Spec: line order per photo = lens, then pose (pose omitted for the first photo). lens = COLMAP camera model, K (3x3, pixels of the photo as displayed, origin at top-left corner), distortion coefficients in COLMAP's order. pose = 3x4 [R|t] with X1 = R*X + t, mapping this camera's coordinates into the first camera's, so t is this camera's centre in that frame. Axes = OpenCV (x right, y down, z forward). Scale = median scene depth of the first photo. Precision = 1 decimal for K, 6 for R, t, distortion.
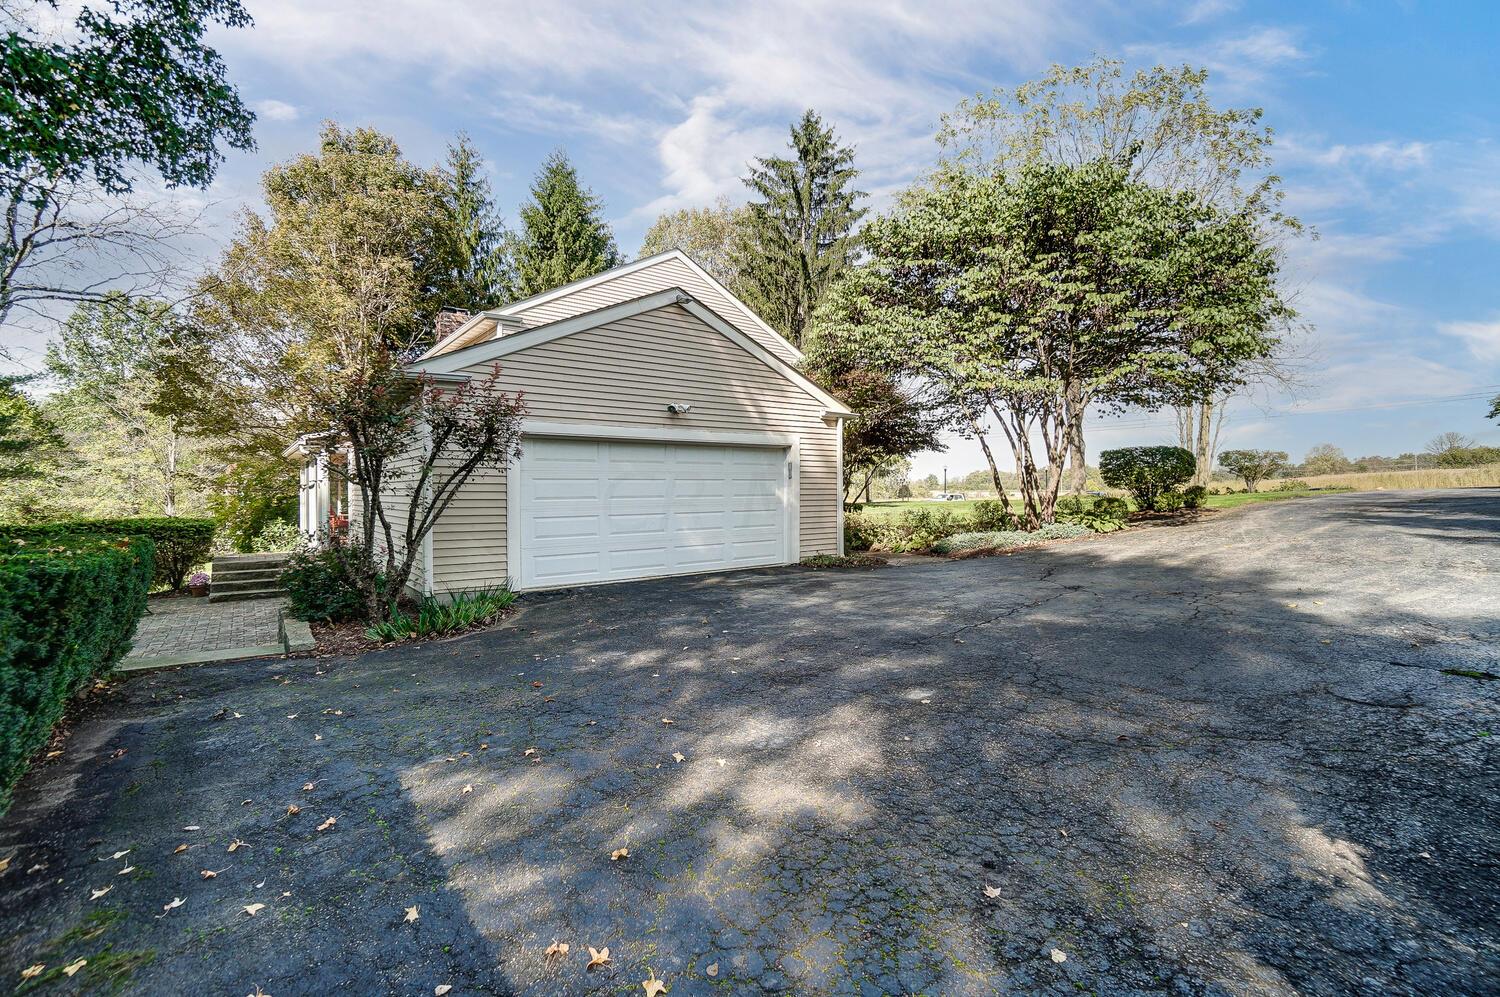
lens RADIAL K [[663.6, 0, 731.9], [0, 663.6, 494.3], [0, 0, 1]] dist [-0.064871, 0.024986]
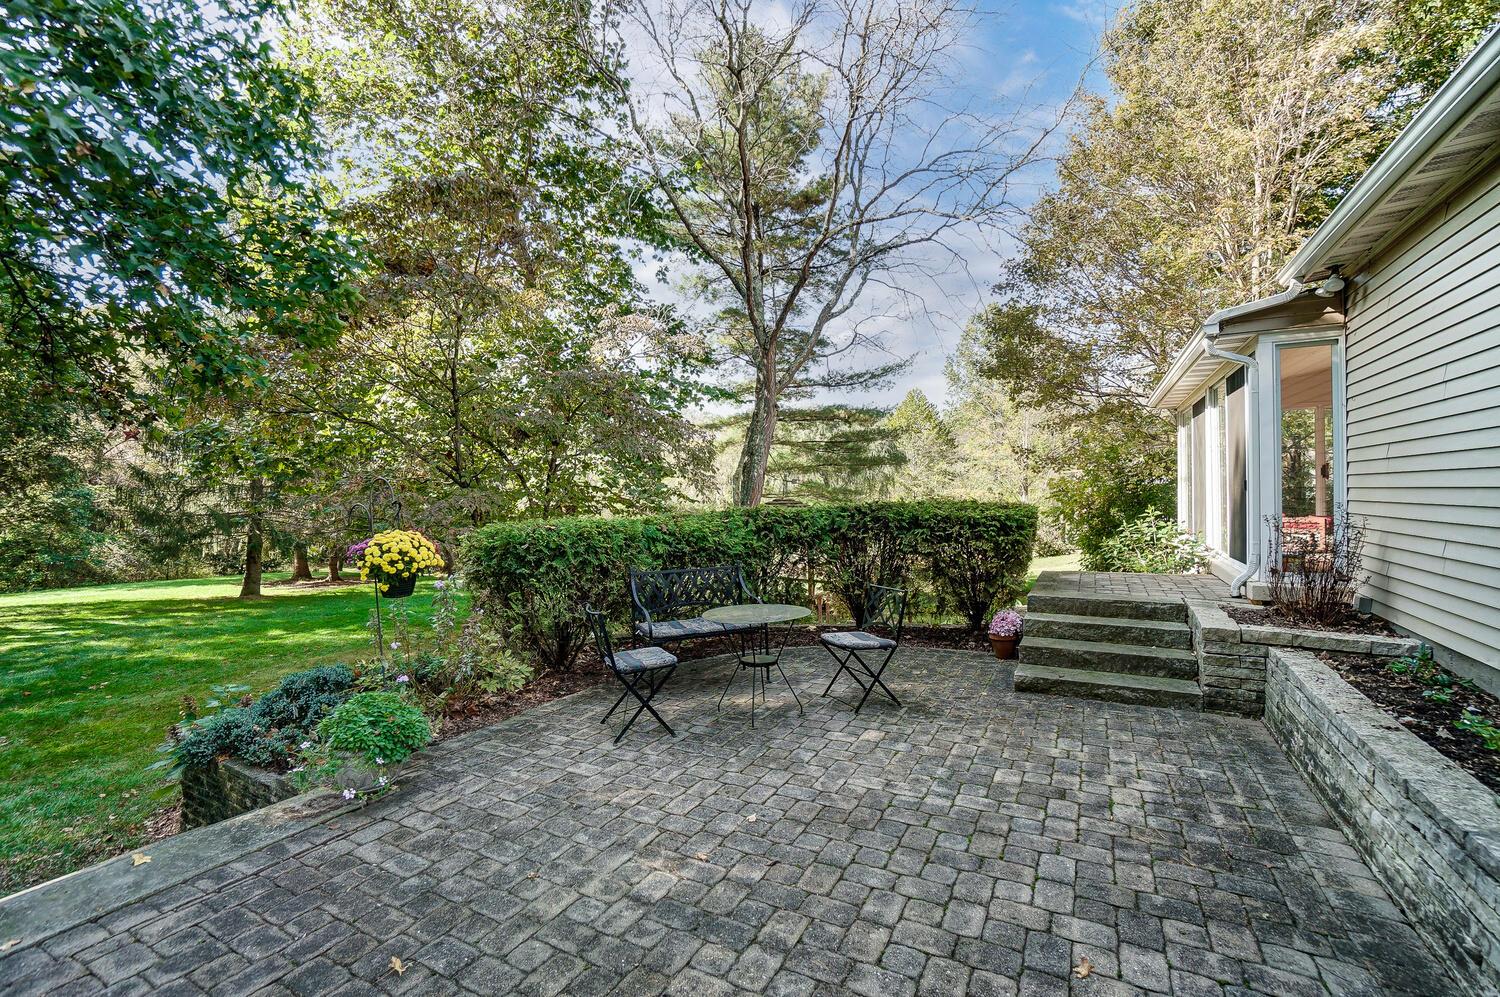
lens RADIAL K [[663.6, 0, 731.9], [0, 663.6, 494.3], [0, 0, 1]] dist [-0.064871, 0.024986]
pose [[0.408420, 0.008258, -0.912757, -0.362447], [0.002483, 0.999945, 0.010158, 0.020586], [0.912791, -0.006415, 0.408377, 0.479848]]
